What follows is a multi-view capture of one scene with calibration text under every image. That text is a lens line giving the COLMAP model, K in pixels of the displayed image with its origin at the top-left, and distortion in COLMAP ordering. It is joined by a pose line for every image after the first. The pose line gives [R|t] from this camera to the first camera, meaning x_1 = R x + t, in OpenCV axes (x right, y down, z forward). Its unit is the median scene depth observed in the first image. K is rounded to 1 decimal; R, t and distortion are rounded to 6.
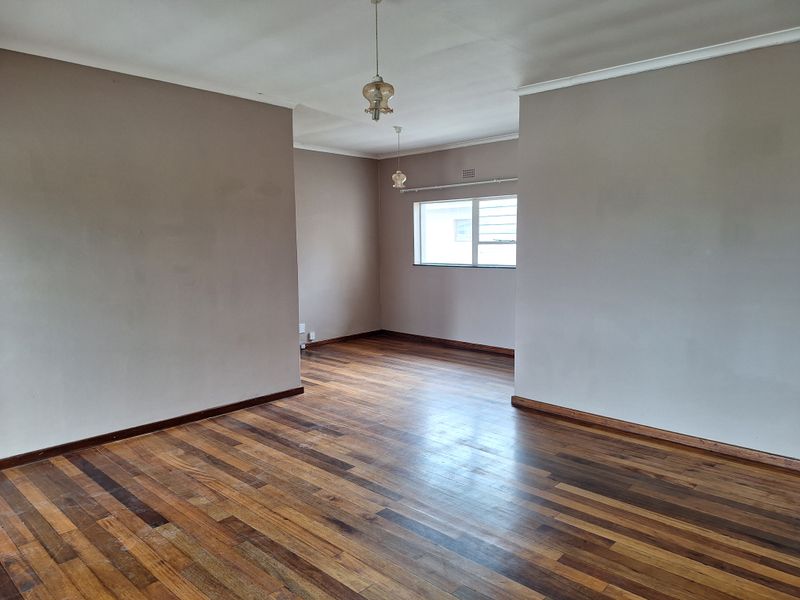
lens RADIAL K [[557.4, 0, 404.6], [0, 557.4, 292.6], [0, 0, 1]] dist [0.052970, -0.060656]
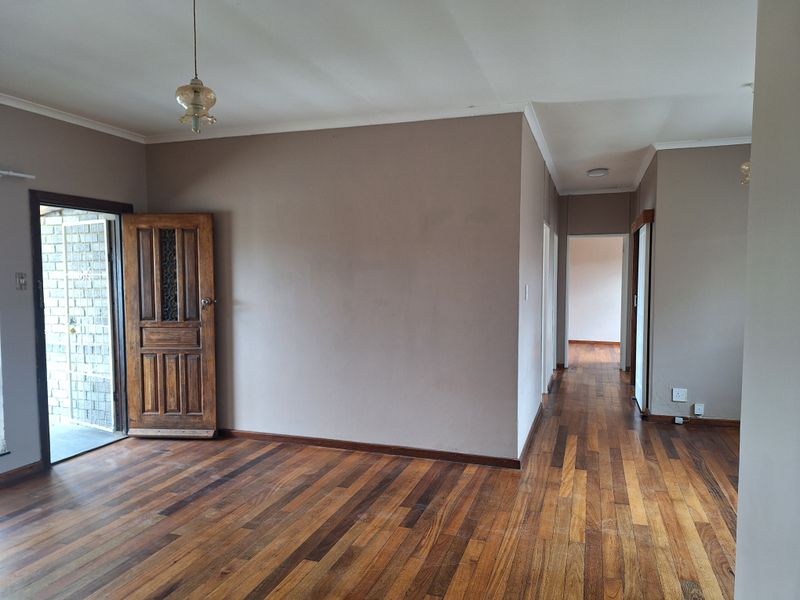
lens RADIAL K [[557.4, 0, 406.9], [0, 557.4, 307.7], [0, 0, 1]] dist [0.052970, -0.060656]
pose [[0.414465, 0.072509, -0.907172, 0.570819], [-0.087927, 0.995348, 0.039384, -0.079654], [0.905808, 0.063442, 0.418912, 0.645377]]
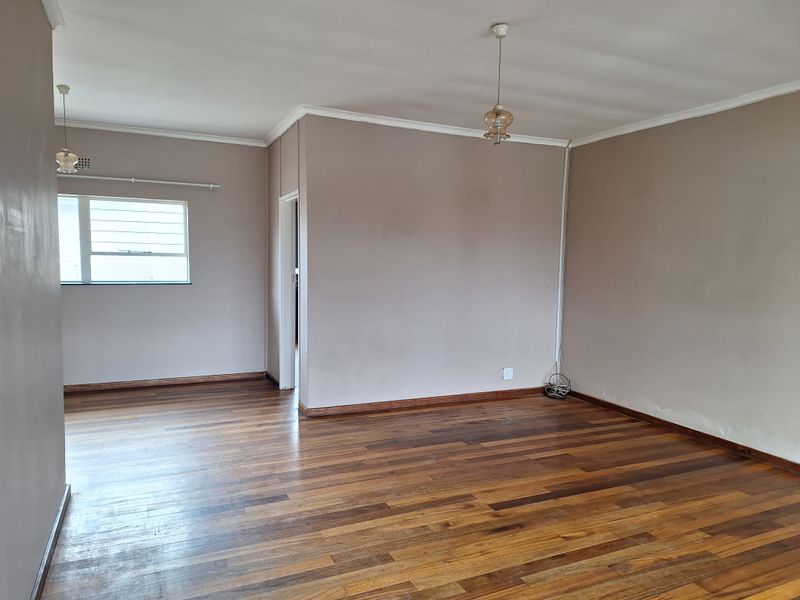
lens RADIAL K [[557.4, 0, 404.7], [0, 557.4, 305.8], [0, 0, 1]] dist [0.052970, -0.060656]
pose [[0.365459, -0.066226, 0.928468, -0.773355], [0.063439, 0.996919, 0.046138, -0.042487], [-0.928663, 0.042040, 0.368535, 0.528486]]
